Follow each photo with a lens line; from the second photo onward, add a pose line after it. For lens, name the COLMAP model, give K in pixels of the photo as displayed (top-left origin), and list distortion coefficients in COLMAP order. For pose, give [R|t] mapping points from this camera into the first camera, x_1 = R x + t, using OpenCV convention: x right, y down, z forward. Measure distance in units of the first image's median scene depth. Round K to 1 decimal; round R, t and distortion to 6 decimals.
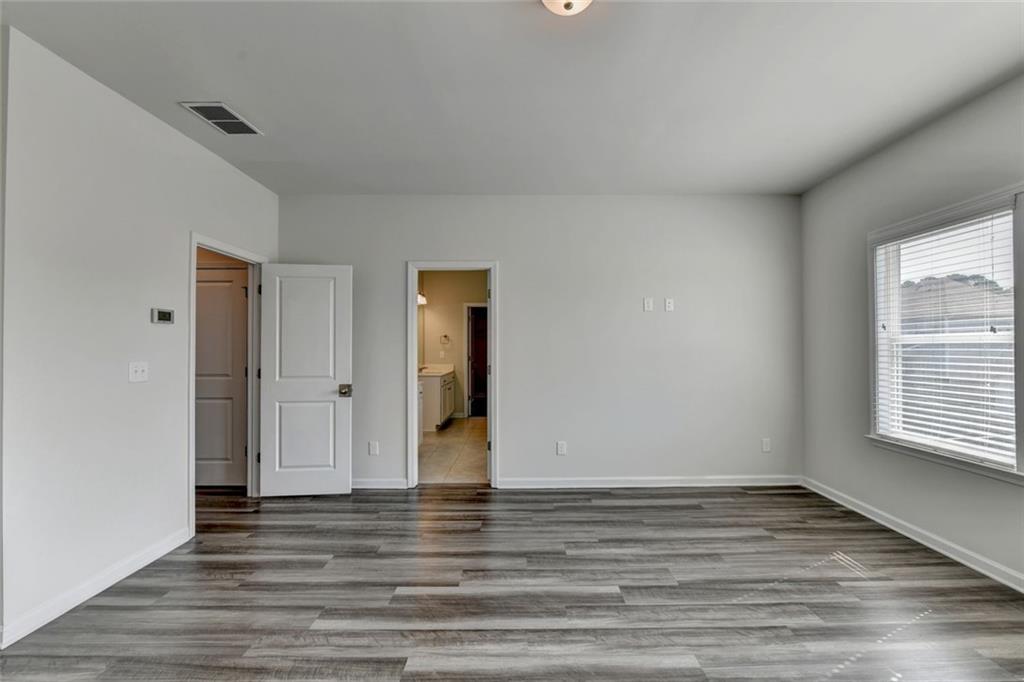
lens RADIAL K [[419.9, 0, 522.0], [0, 419.9, 346.0], [0, 0, 1]] dist [-0.007866, -0.000292]
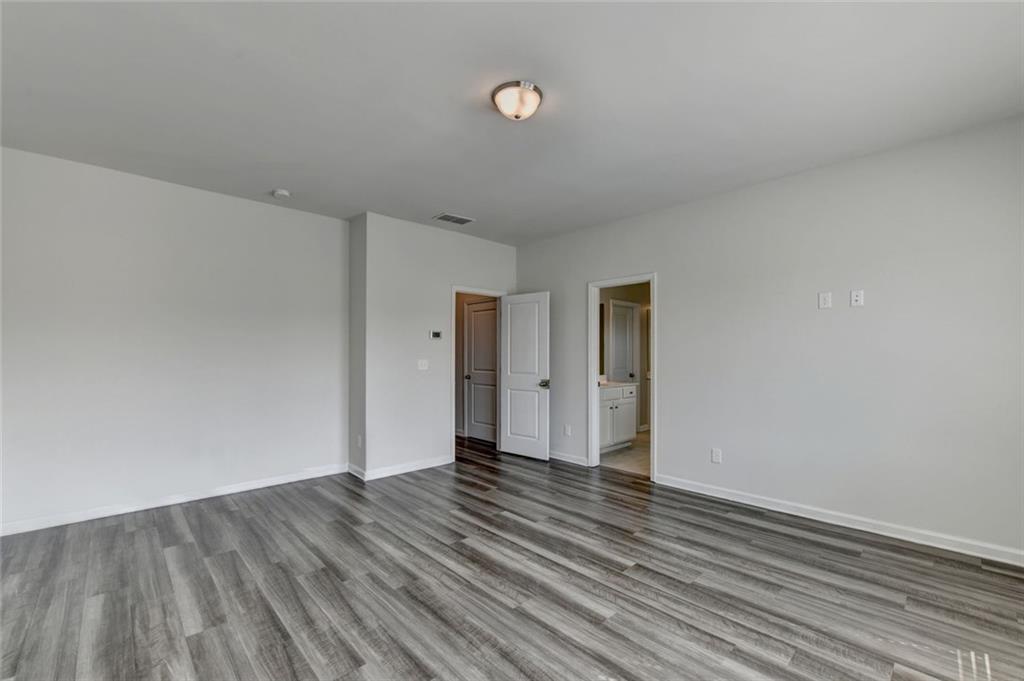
lens RADIAL K [[424.0, 0, 518.2], [0, 424.0, 353.4], [0, 0, 1]] dist [-0.007934, -0.000255]
pose [[0.689415, 0.002538, -0.724362, 0.556562], [-0.000485, 0.999995, 0.003042, 0.003191], [0.724367, -0.001746, 0.689413, -0.010050]]
